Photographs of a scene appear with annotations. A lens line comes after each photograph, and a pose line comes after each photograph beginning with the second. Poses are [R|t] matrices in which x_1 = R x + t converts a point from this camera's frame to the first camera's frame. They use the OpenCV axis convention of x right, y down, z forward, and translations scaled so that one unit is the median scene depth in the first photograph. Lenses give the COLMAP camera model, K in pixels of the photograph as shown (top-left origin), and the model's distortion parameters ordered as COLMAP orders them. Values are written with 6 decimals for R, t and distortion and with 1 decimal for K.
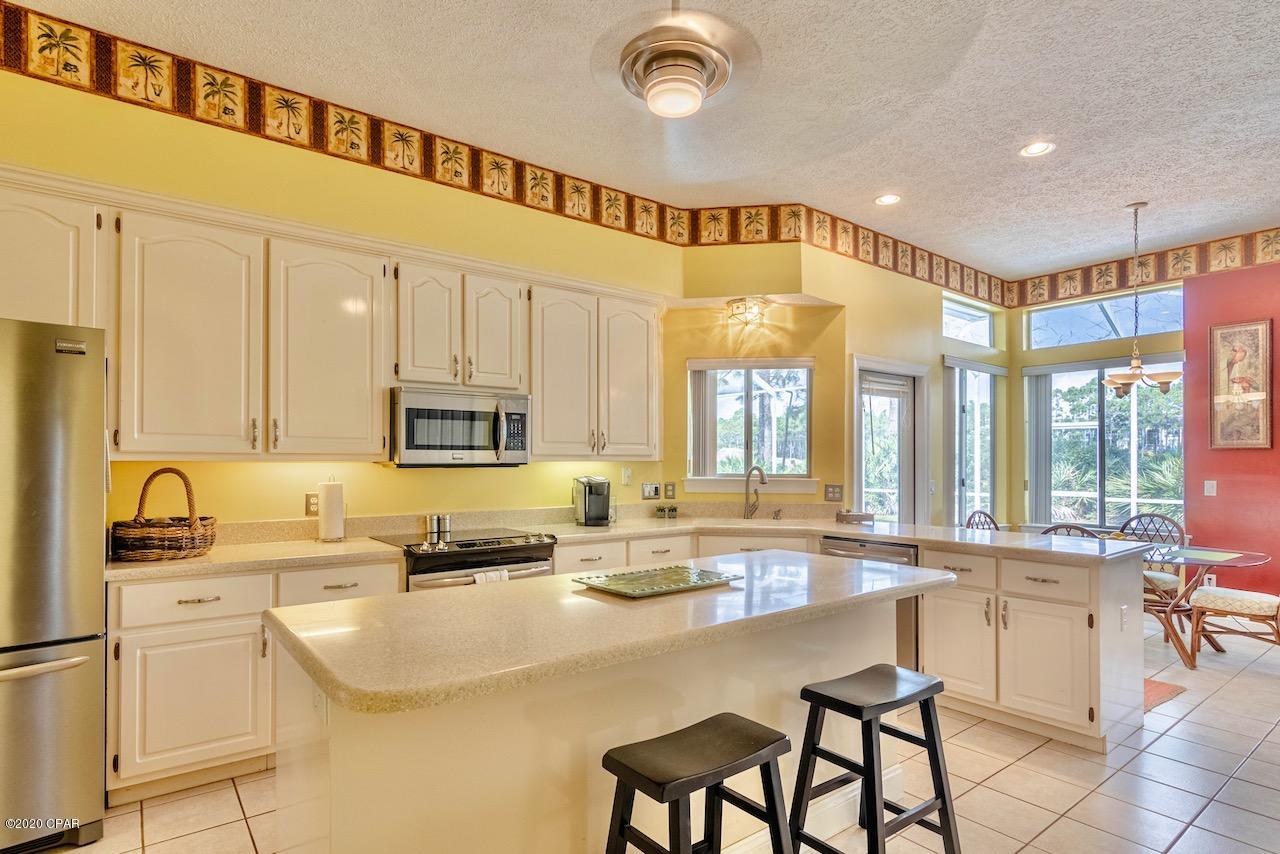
lens RADIAL K [[662.1, 0, 632.2], [0, 662.1, 456.1], [0, 0, 1]] dist [0.001751, -0.000933]
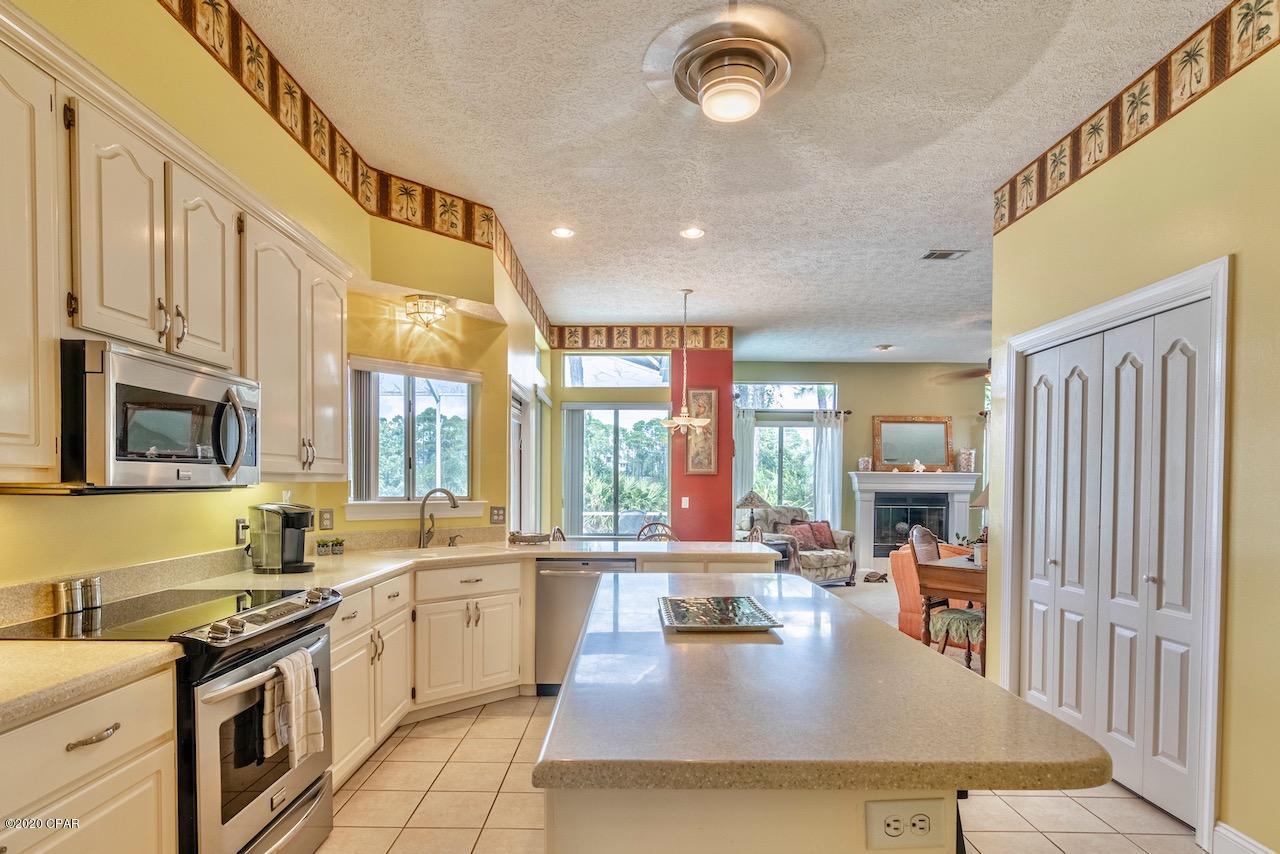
lens RADIAL K [[674.3, 0, 641.2], [0, 674.3, 489.4], [0, 0, 1]] dist [0.002721, -0.000236]
pose [[0.614355, -0.005094, 0.789013, -0.347549], [-0.010503, 0.999838, 0.014634, 0.001060], [-0.788960, -0.017277, 0.614202, 0.220564]]
